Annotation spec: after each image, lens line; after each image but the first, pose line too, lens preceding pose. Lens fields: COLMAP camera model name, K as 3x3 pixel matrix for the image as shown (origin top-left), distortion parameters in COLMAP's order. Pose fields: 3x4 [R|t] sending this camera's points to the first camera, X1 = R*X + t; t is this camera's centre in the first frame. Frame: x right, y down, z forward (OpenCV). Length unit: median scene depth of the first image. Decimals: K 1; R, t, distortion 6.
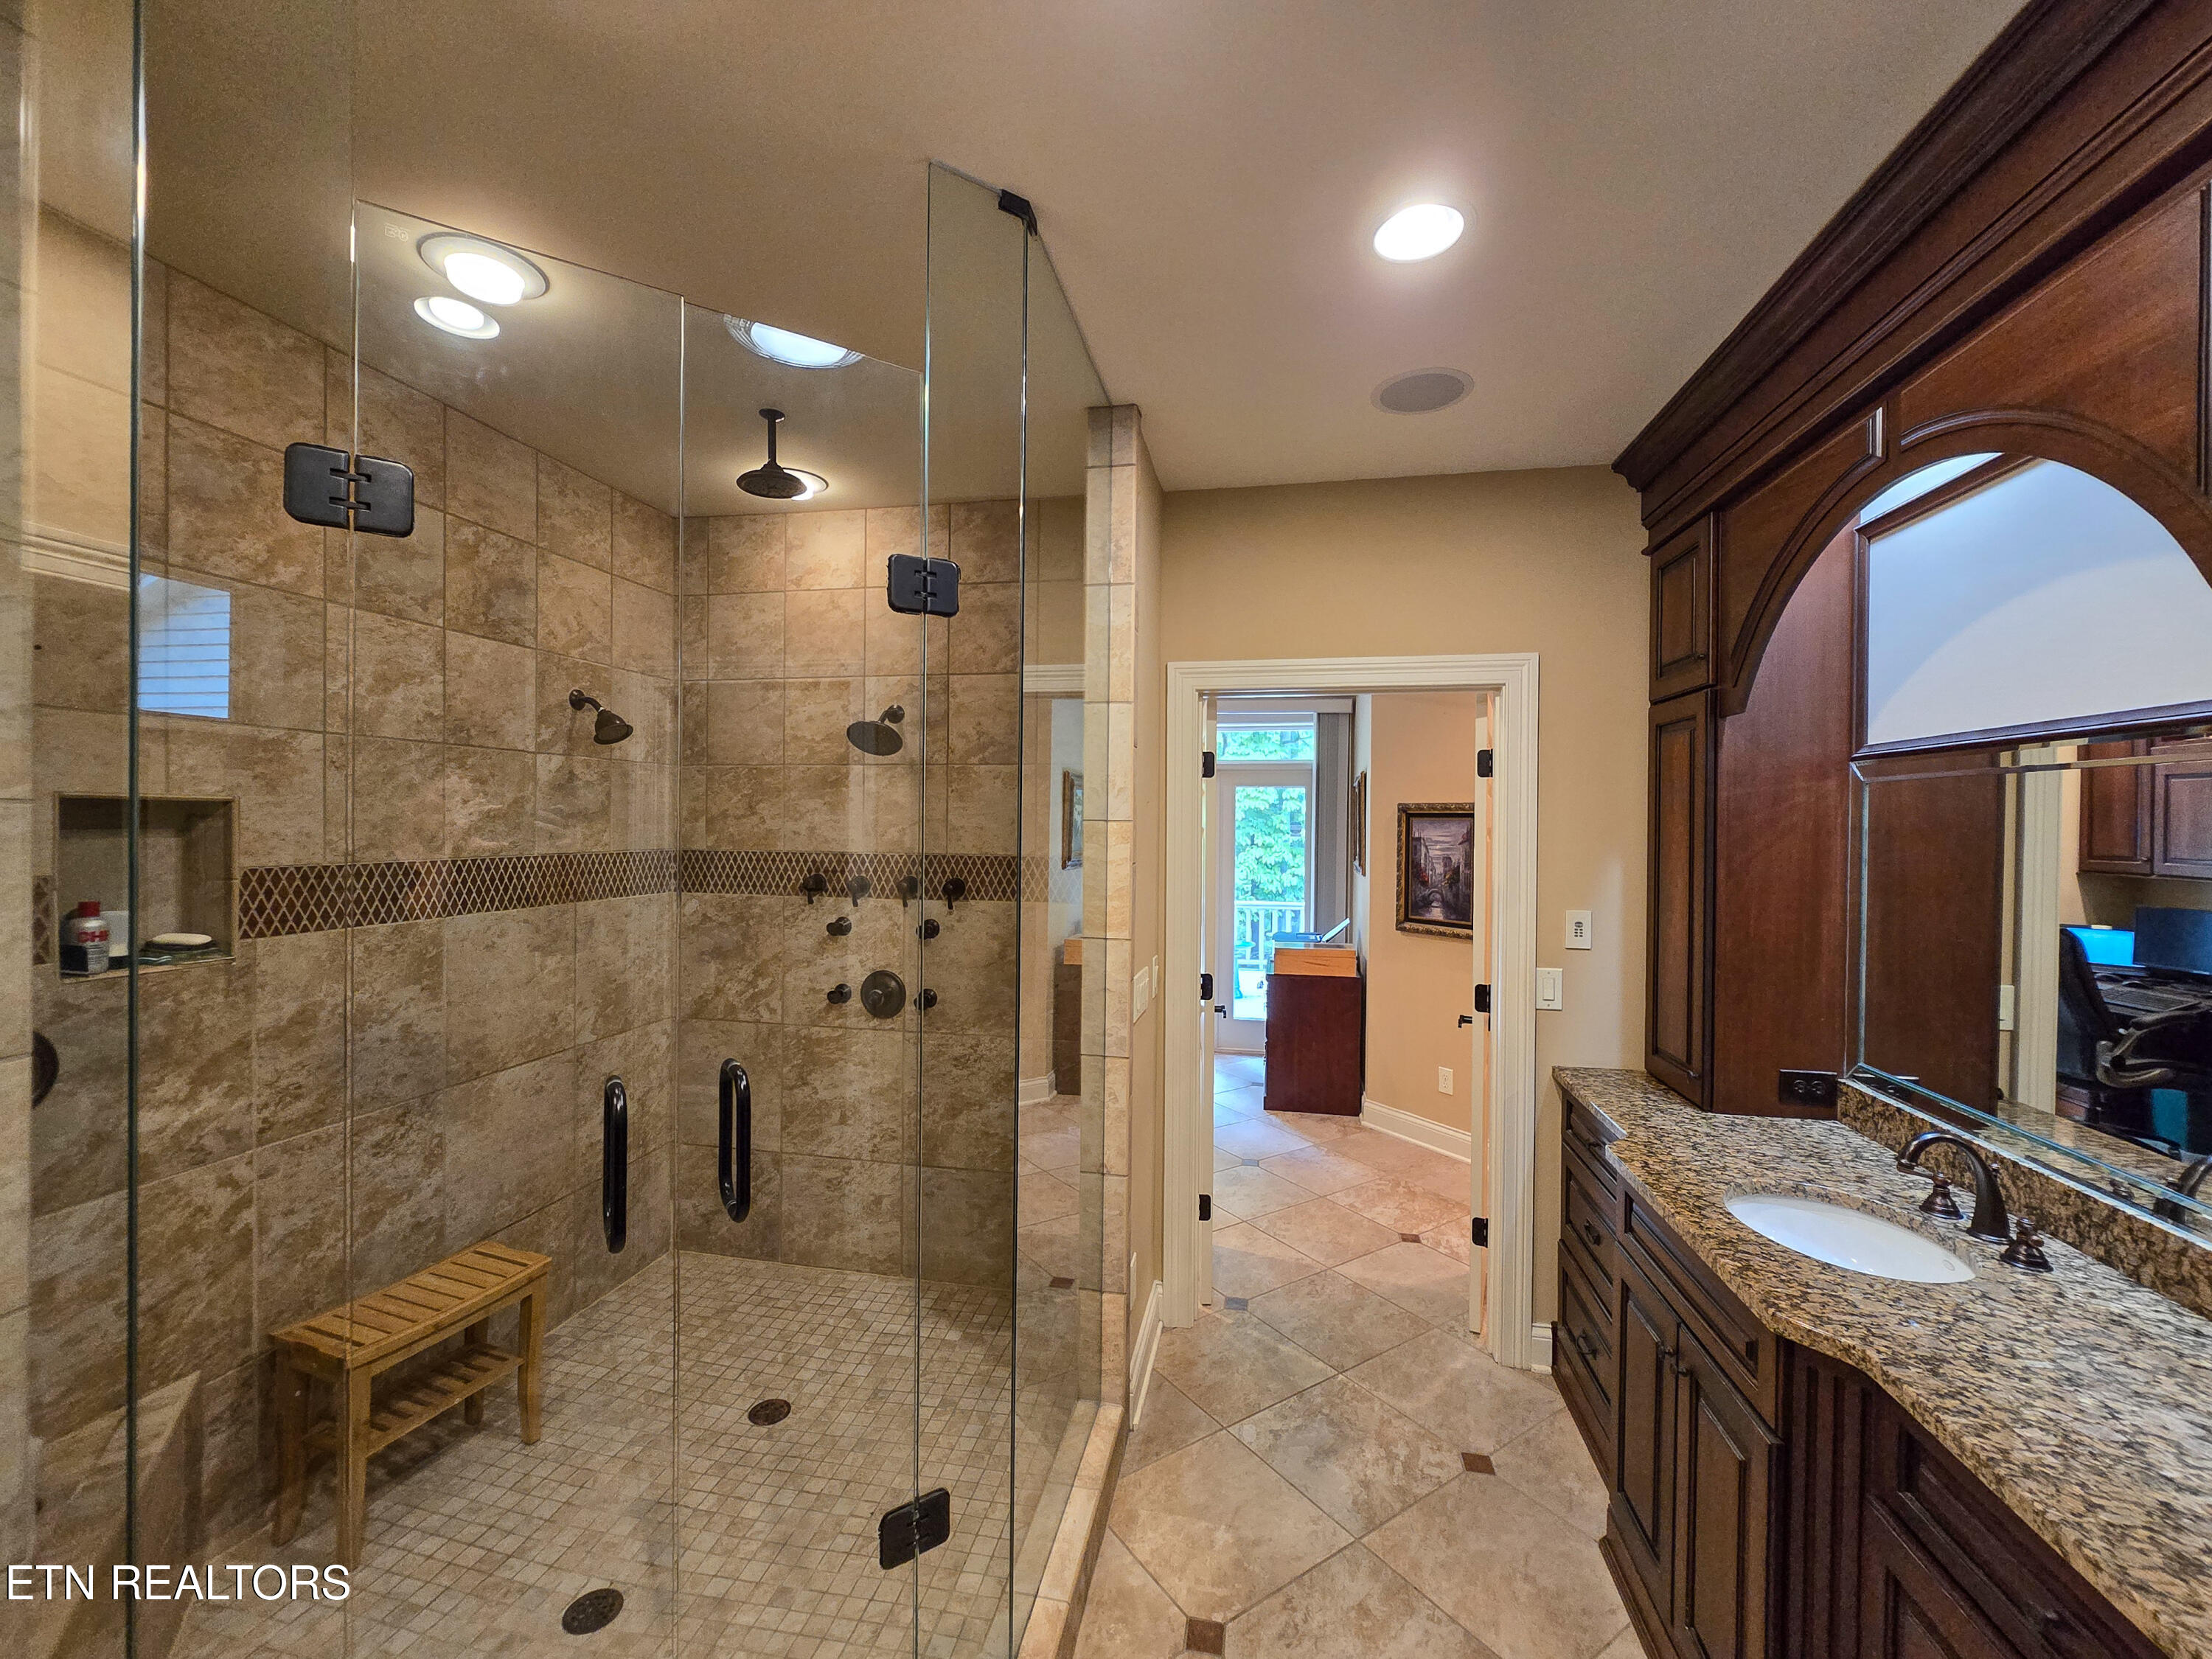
lens RADIAL K [[900.3, 0, 1103.1], [0, 900.3, 828.6], [0, 0, 1]] dist [-0.005196, 0.000246]
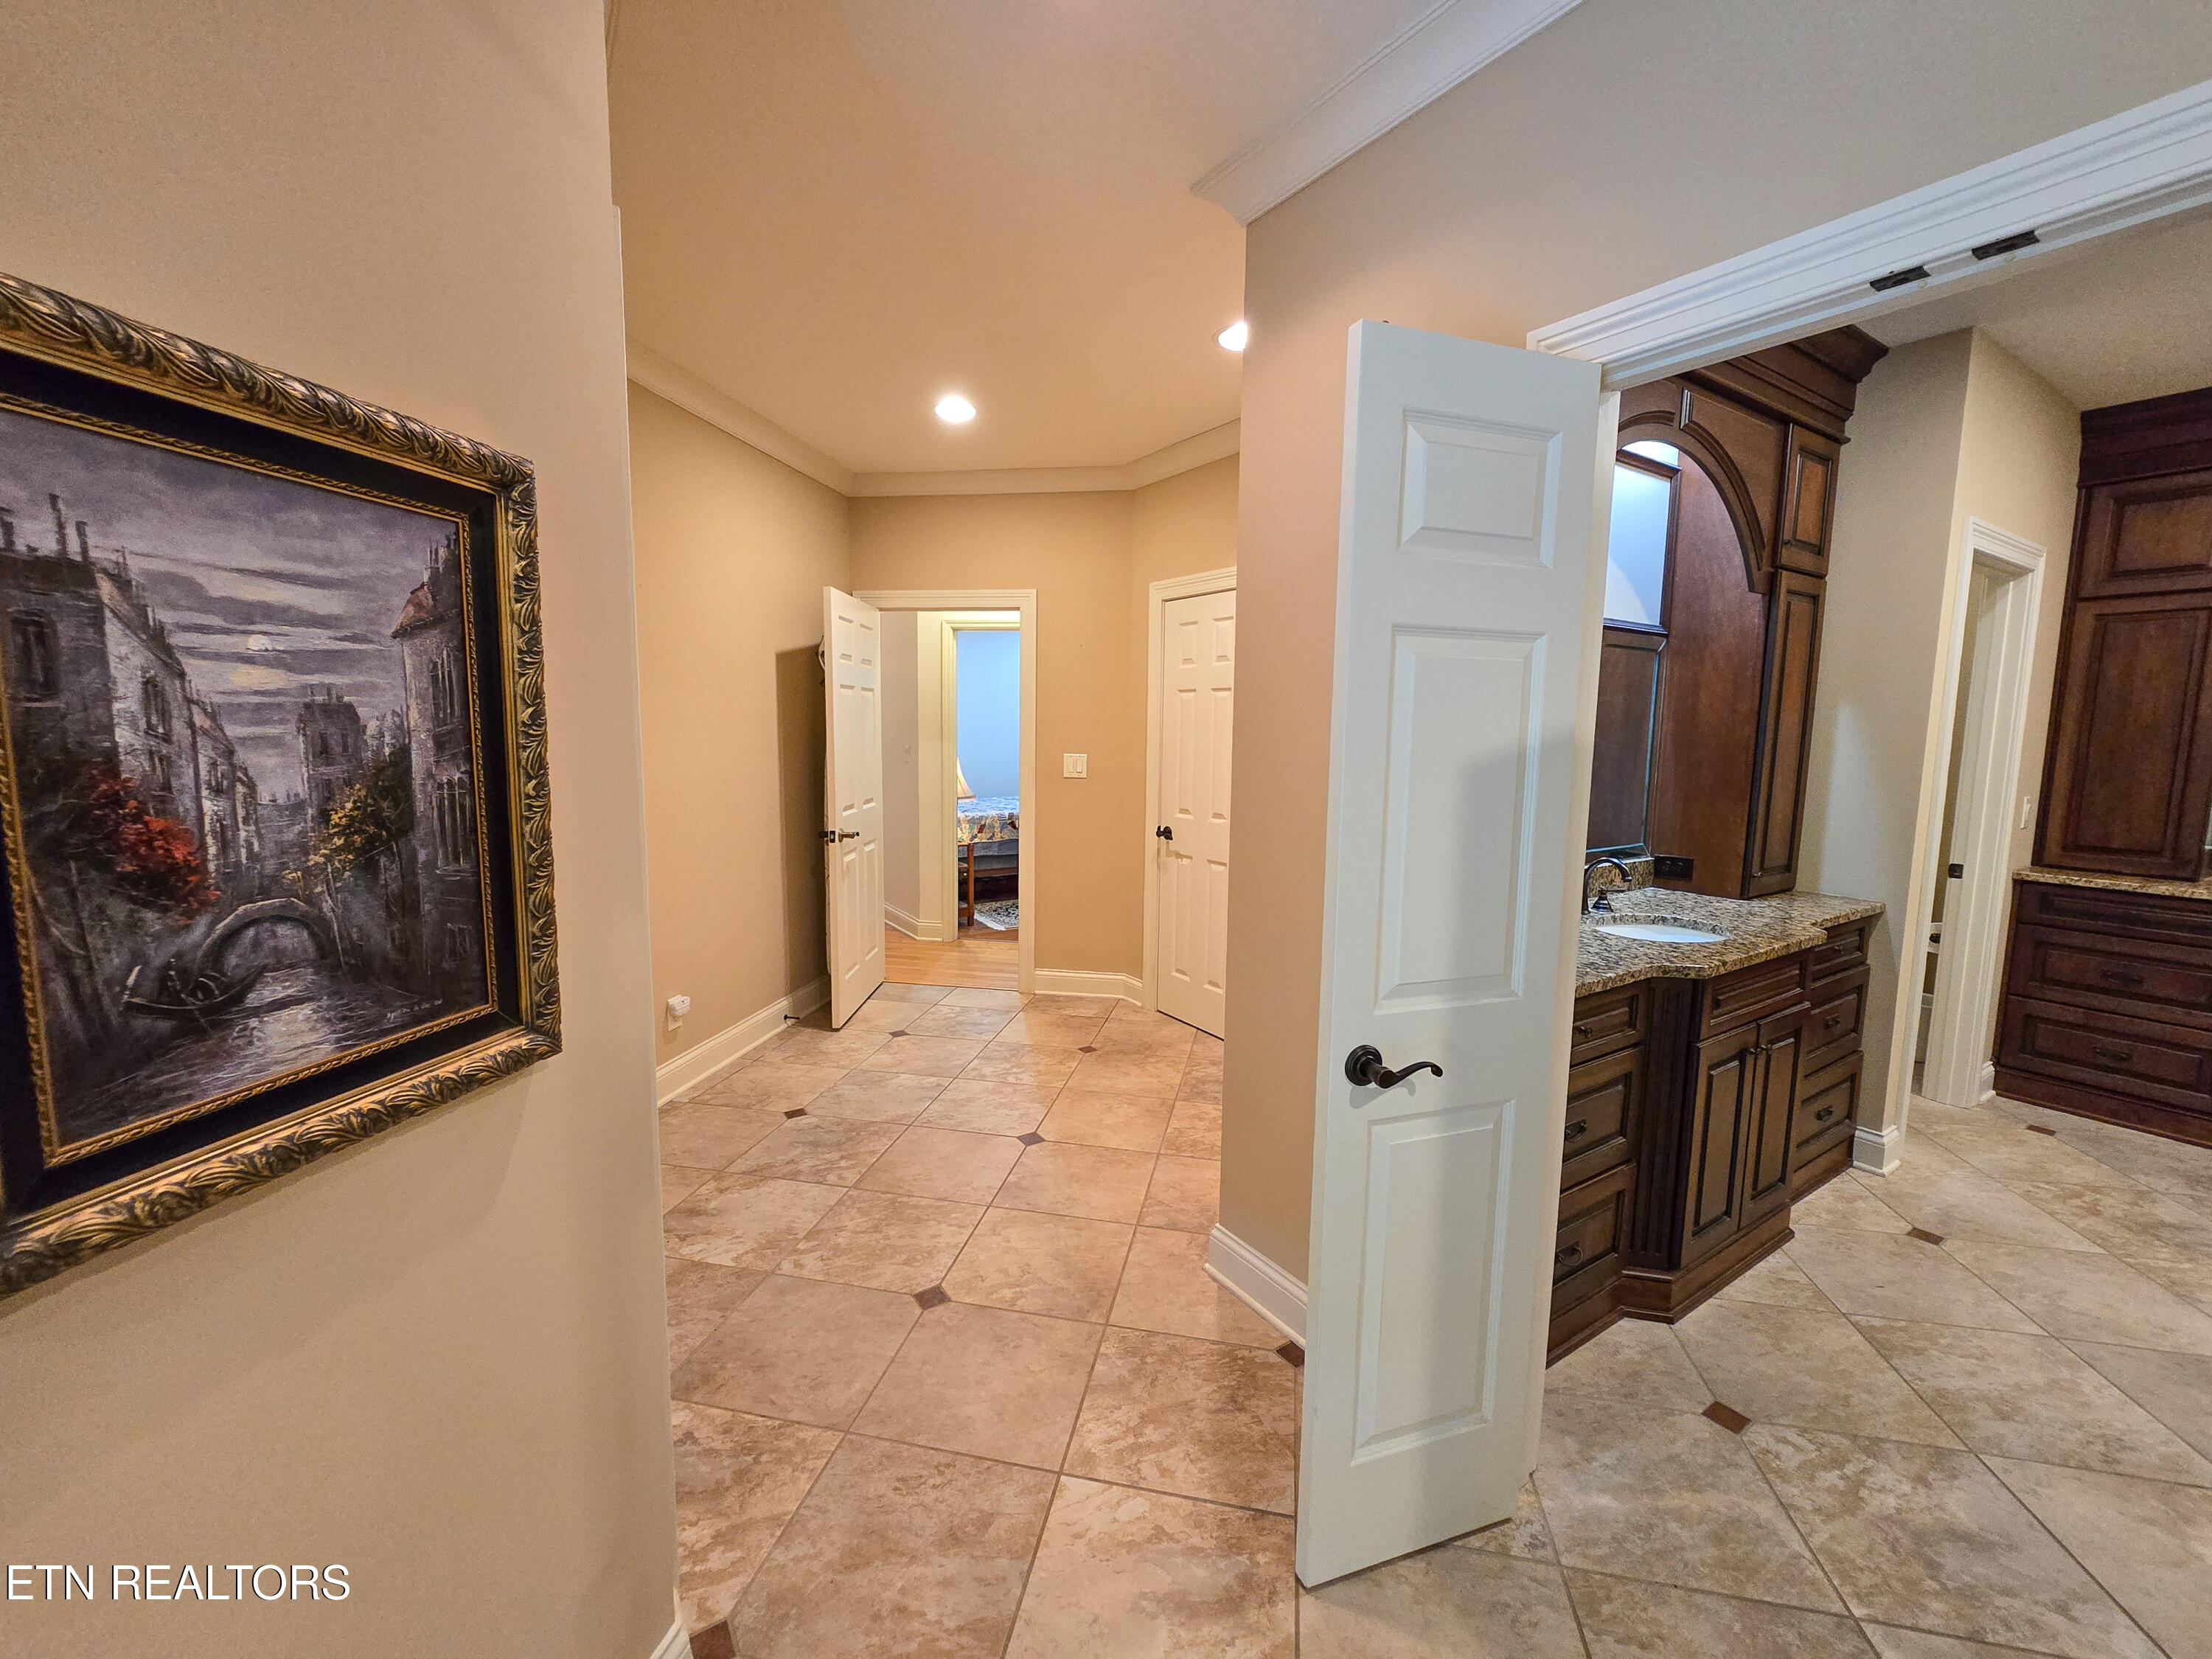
lens RADIAL K [[900.3, 0, 1103.1], [0, 900.3, 828.6], [0, 0, 1]] dist [-0.005196, 0.000246]
pose [[-0.698997, -0.096847, 0.708537, 0.208014], [-0.013126, 0.992358, 0.122692, 0.045431], [-0.715004, 0.076461, -0.694926, 1.438476]]
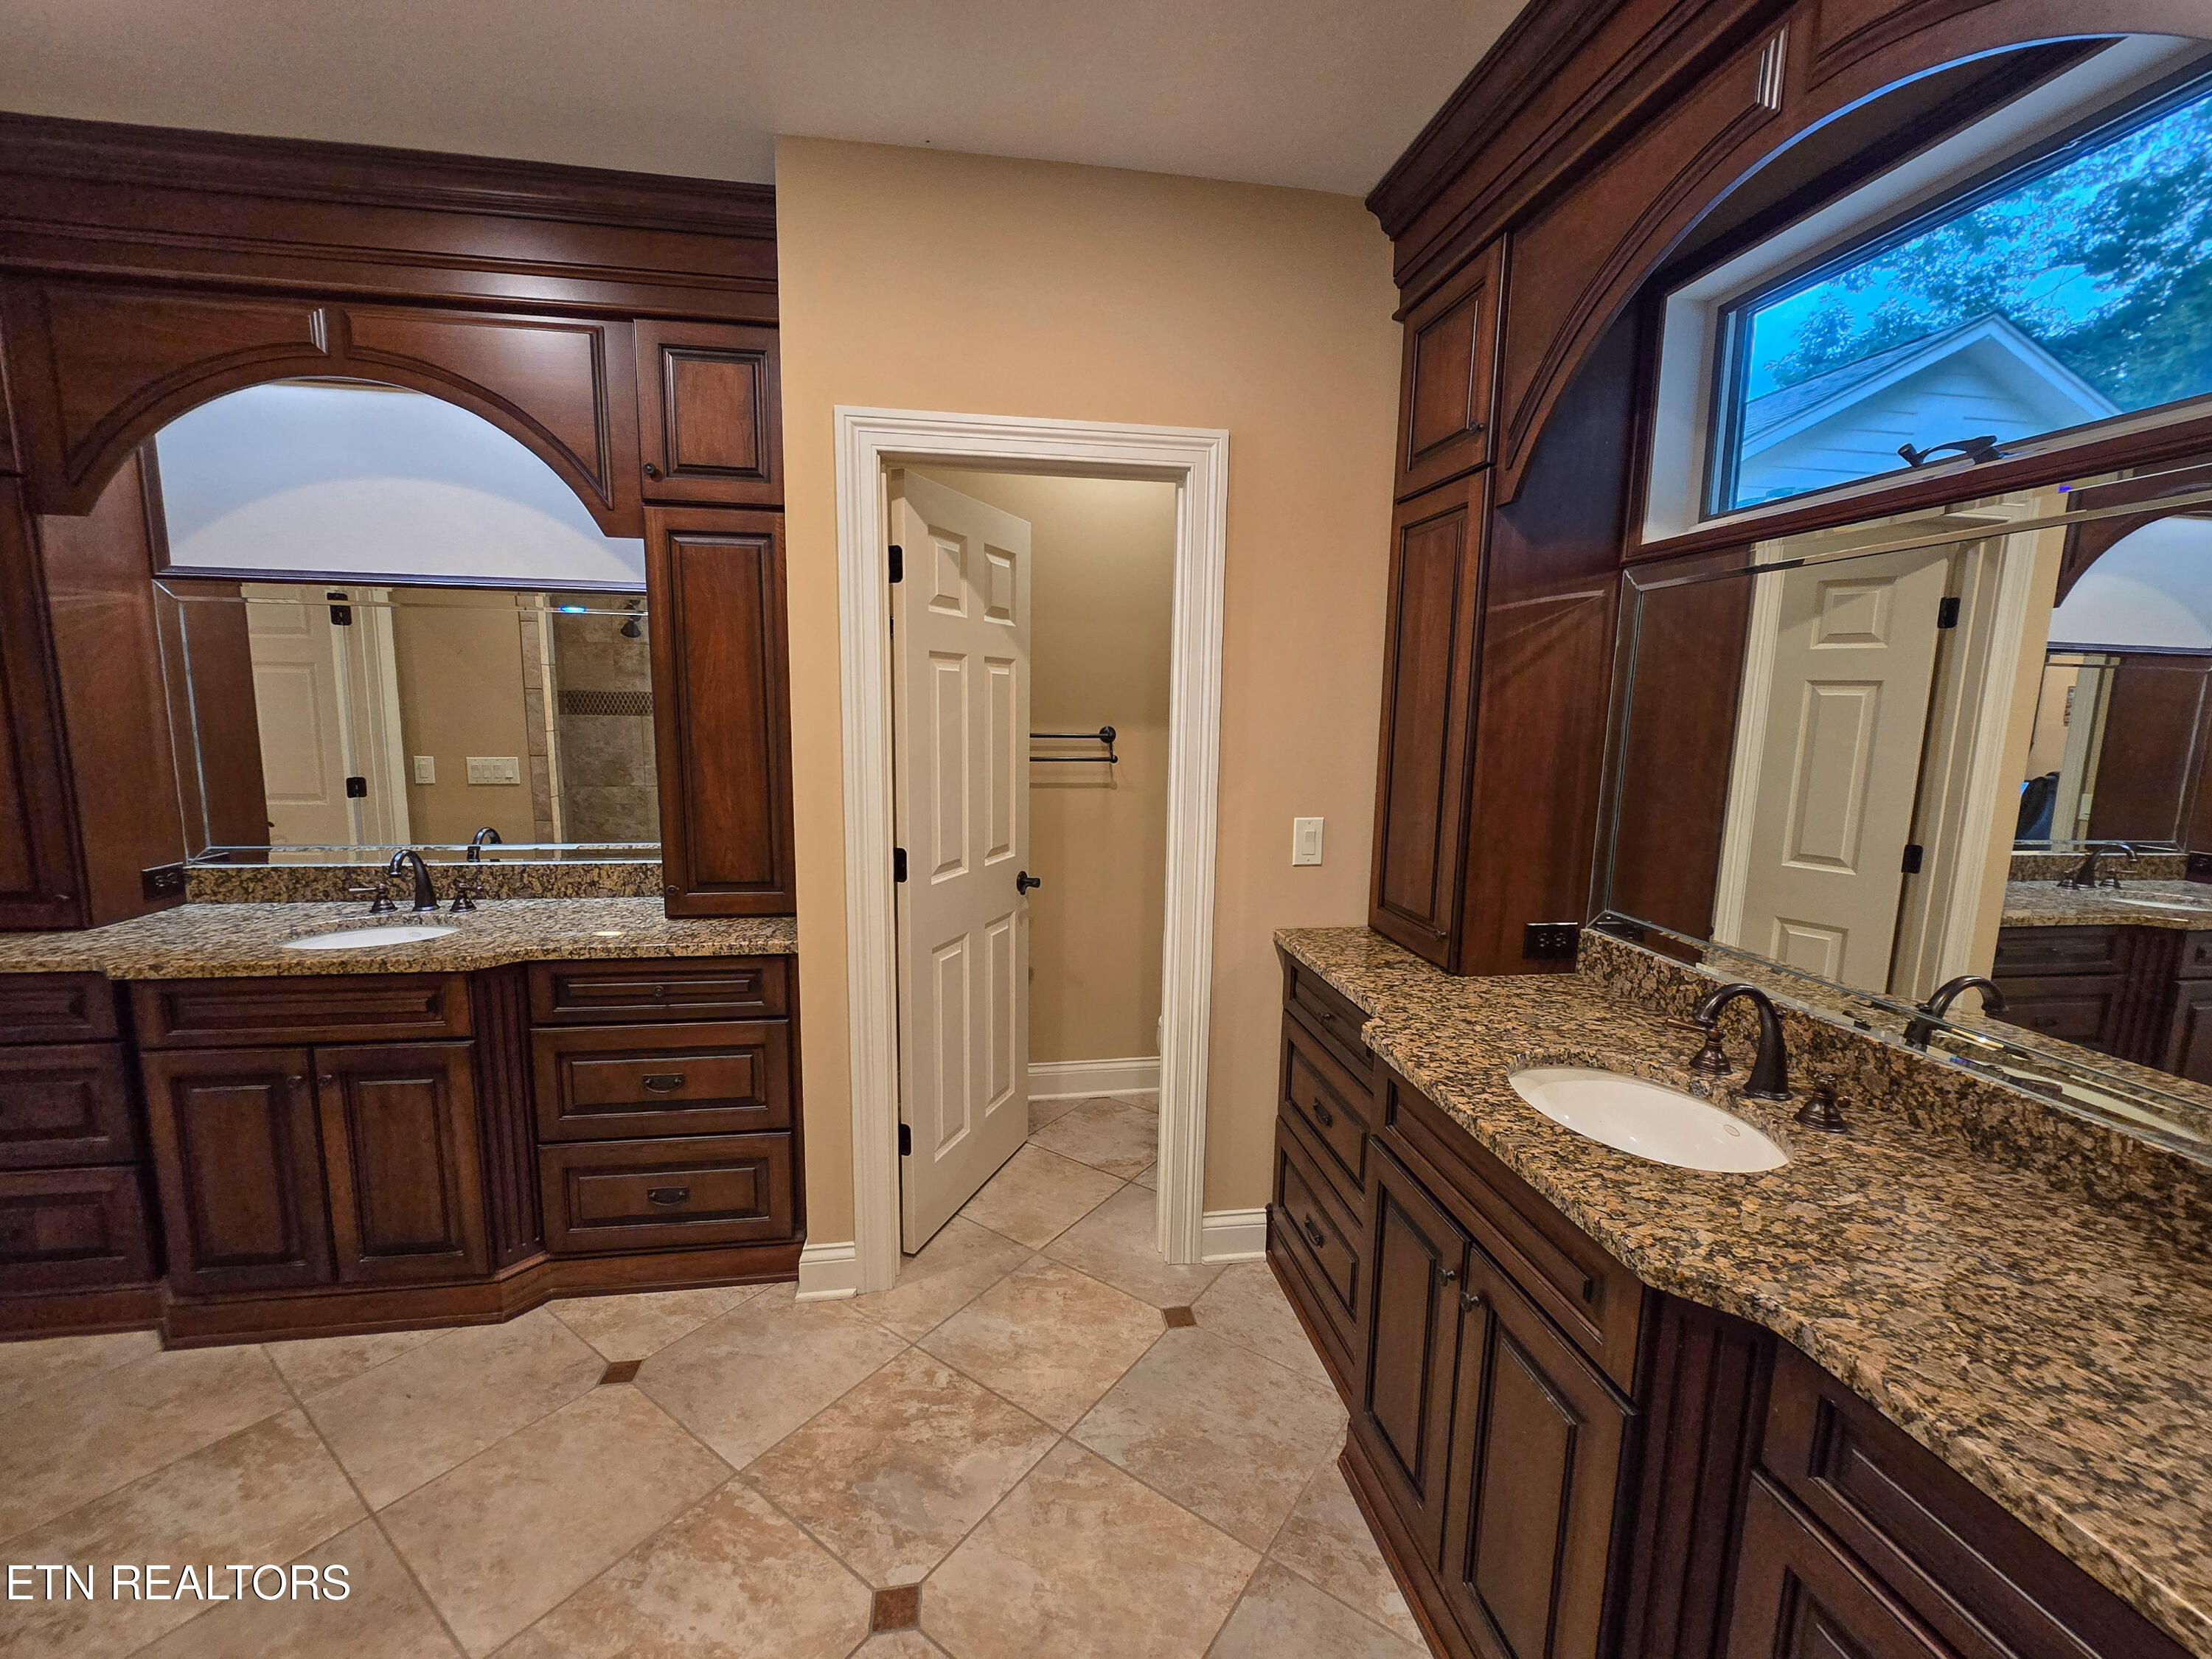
lens RADIAL K [[900.3, 0, 1103.1], [0, 900.3, 828.6], [0, 0, 1]] dist [-0.005196, 0.000246]
pose [[-0.346738, -0.148949, 0.926060, -0.433115], [-0.015171, 0.988072, 0.153243, 0.028520], [-0.937839, 0.039086, -0.344862, 0.211151]]
